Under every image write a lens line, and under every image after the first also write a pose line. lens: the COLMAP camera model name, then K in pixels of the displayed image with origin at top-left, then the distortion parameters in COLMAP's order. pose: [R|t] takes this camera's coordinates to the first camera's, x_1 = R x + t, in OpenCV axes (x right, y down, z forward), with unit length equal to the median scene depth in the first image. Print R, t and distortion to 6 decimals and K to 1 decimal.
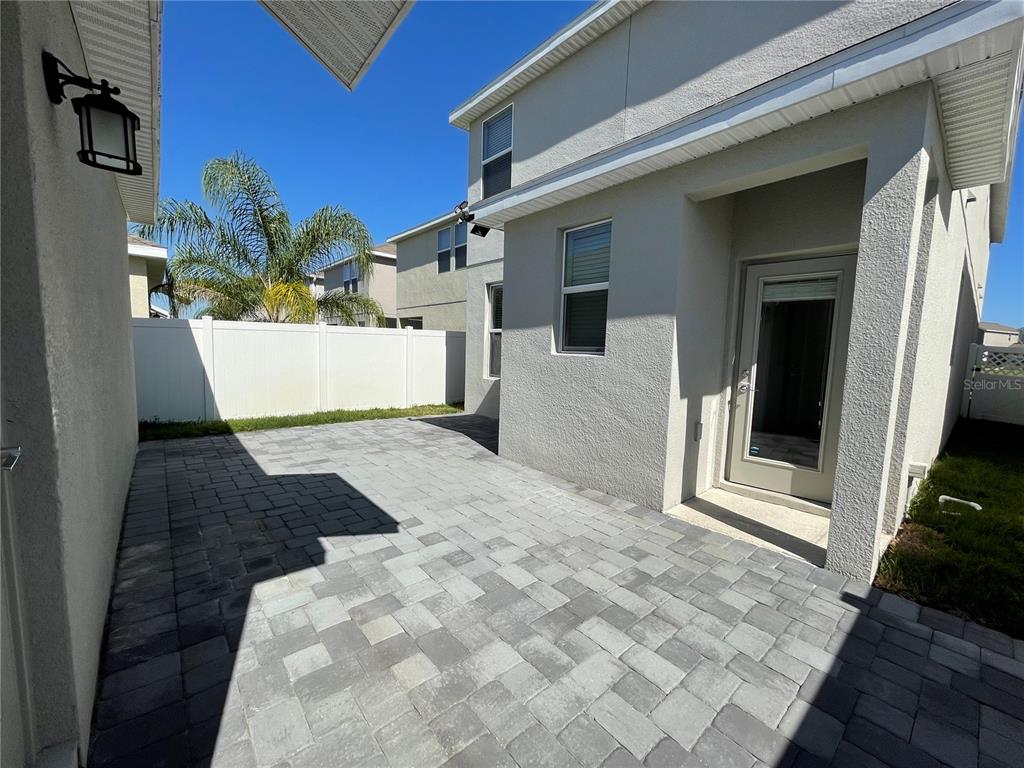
lens RADIAL K [[411.8, 0, 510.7], [0, 411.8, 388.9], [0, 0, 1]] dist [0.001312, -0.000478]
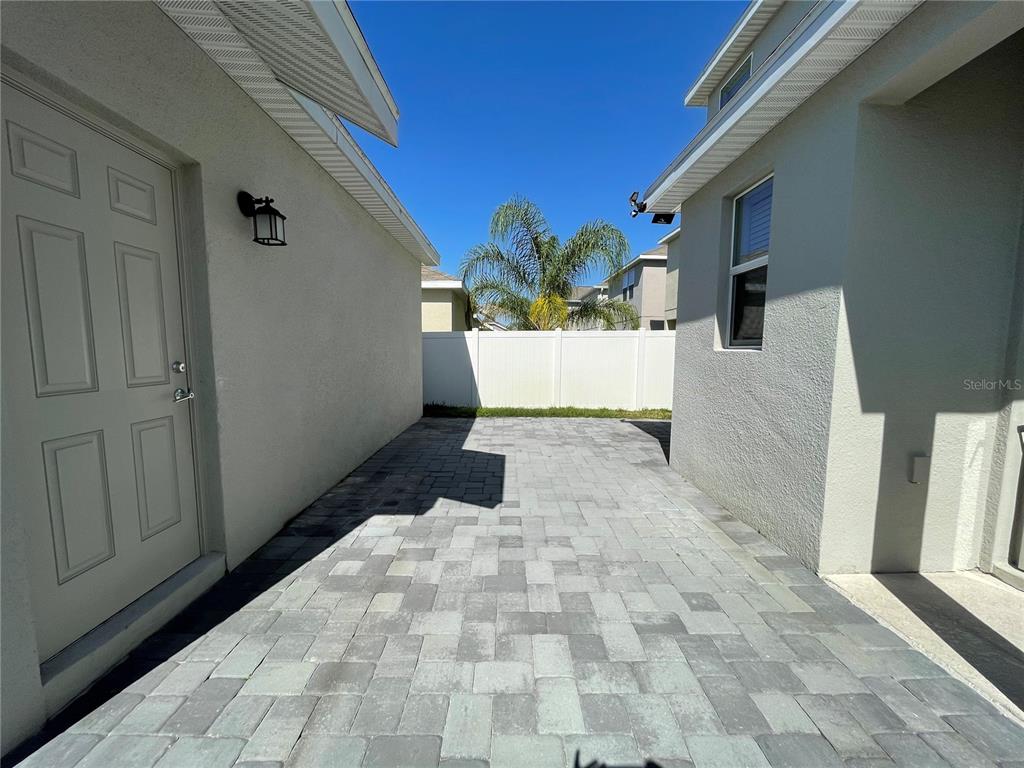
lens RADIAL K [[411.8, 0, 510.8], [0, 411.8, 388.5], [0, 0, 1]] dist [0.001312, -0.000478]
pose [[0.766041, 0.039087, -0.641602, 0.449052], [-0.047187, 0.998876, 0.004513, 0.010523], [0.641057, 0.026818, 0.767025, 0.147937]]
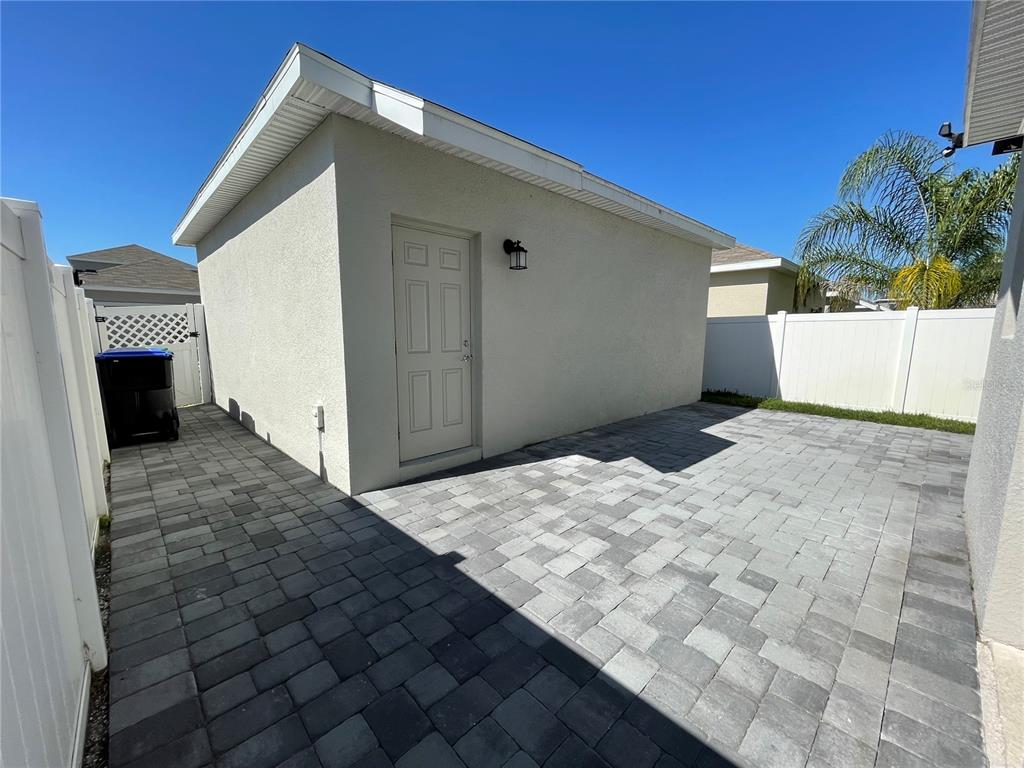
lens RADIAL K [[411.8, 0, 513.1], [0, 411.8, 387.5], [0, 0, 1]] dist [0.001312, -0.000478]
pose [[0.058374, 0.108025, -0.992433, 0.905941], [-0.101904, 0.989580, 0.101721, -0.004548], [0.993080, 0.095195, 0.068774, 0.387238]]
